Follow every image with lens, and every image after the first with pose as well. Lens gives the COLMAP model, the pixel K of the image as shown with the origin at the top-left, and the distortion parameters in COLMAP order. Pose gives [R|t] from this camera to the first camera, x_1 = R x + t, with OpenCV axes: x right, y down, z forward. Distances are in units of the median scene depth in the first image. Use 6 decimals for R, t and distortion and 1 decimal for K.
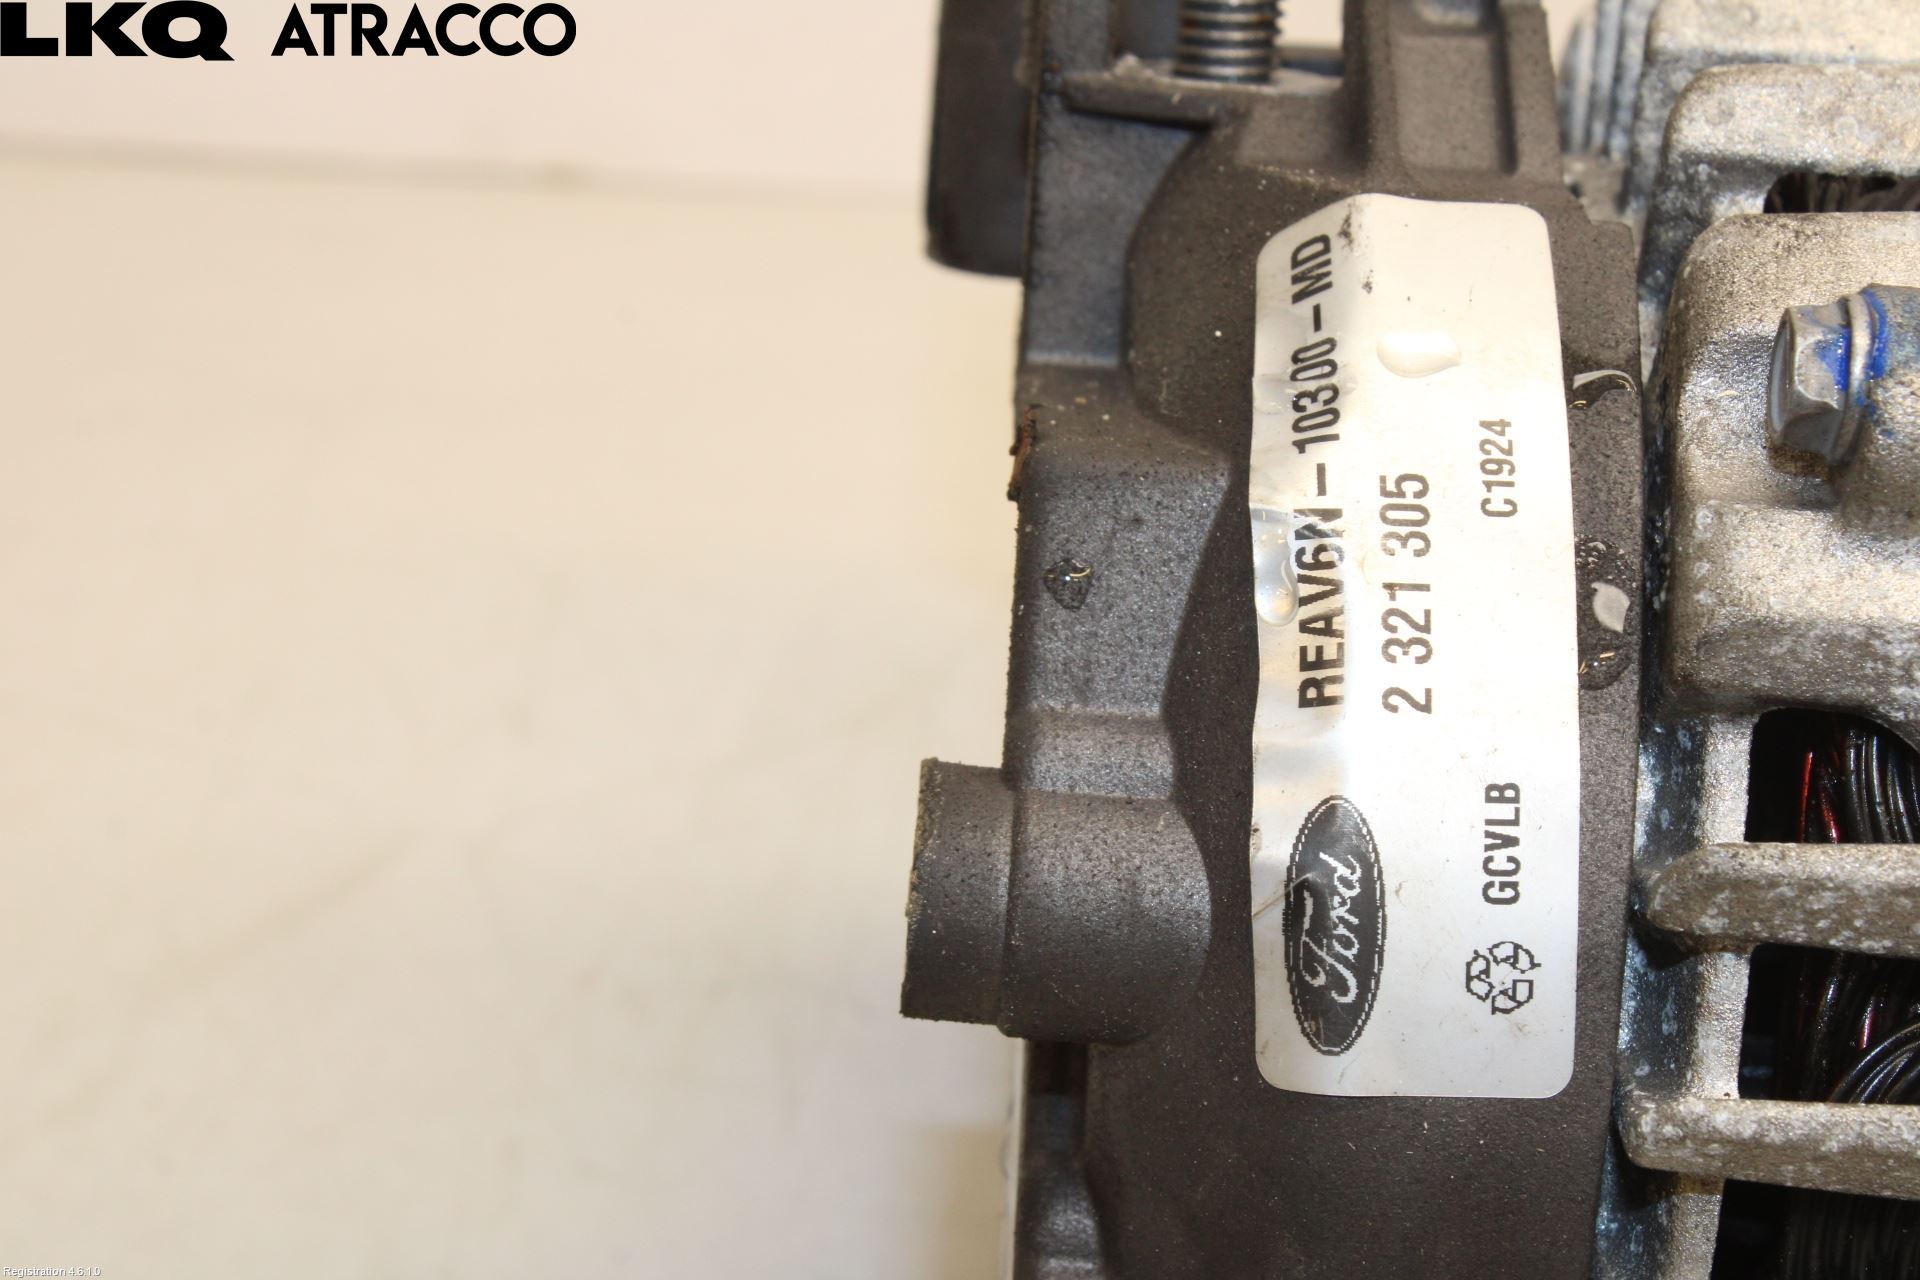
lens RADIAL K [[4442.0, 0, 957.3], [0, 4442.0, 646.4], [0, 0, 1]] dist [0.144694, 0.000000]
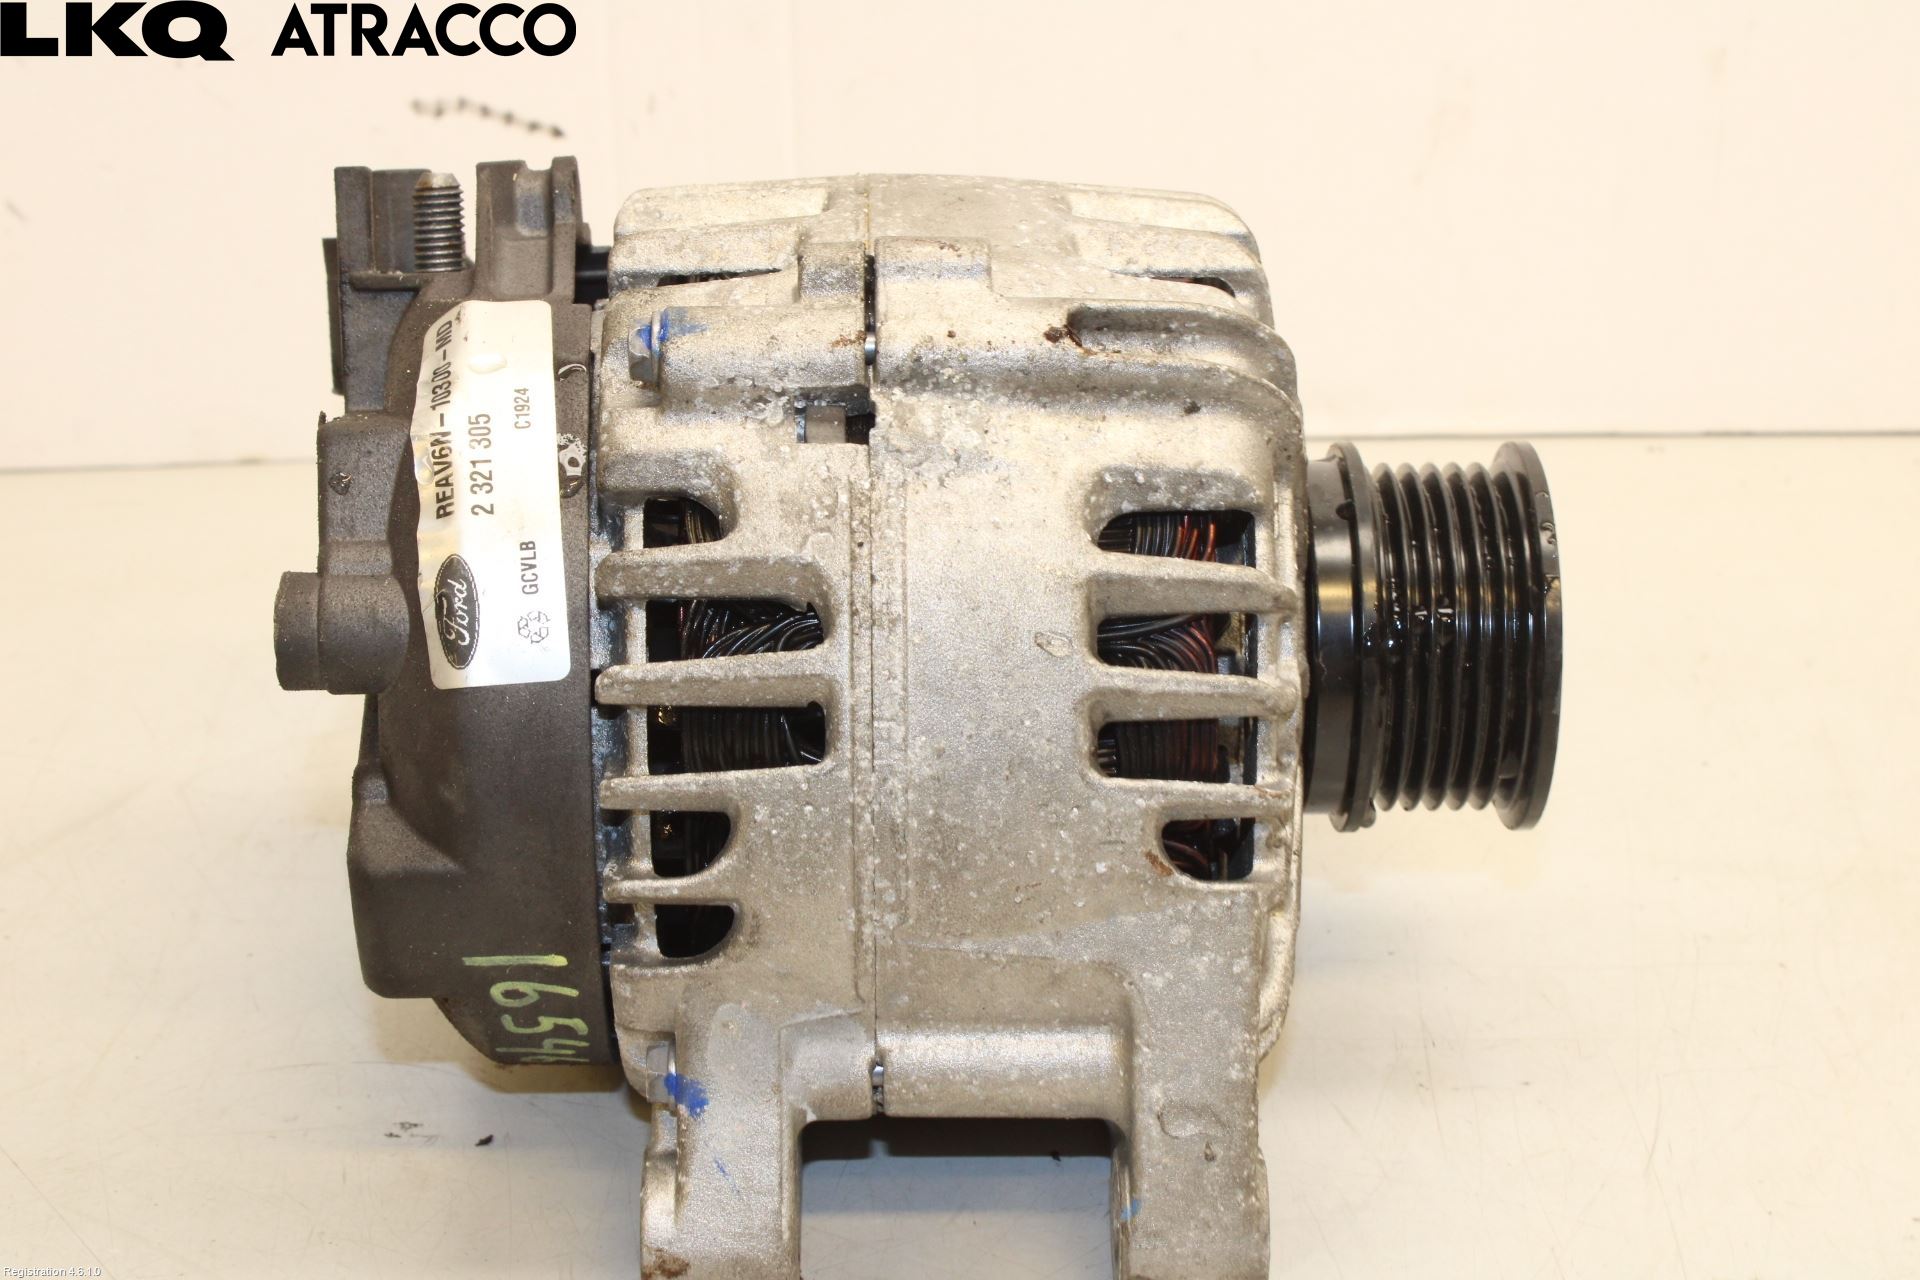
lens RADIAL K [[3824.6, 0, 943.3], [0, 3824.6, 620.4], [0, 0, 1]] dist [0.044709, 0.000000]
pose [[0.995100, -0.098088, 0.012417, 0.299471], [0.098871, 0.987219, -0.124993, 0.327306], [0.000002, 0.125608, 0.992080, -0.891226]]
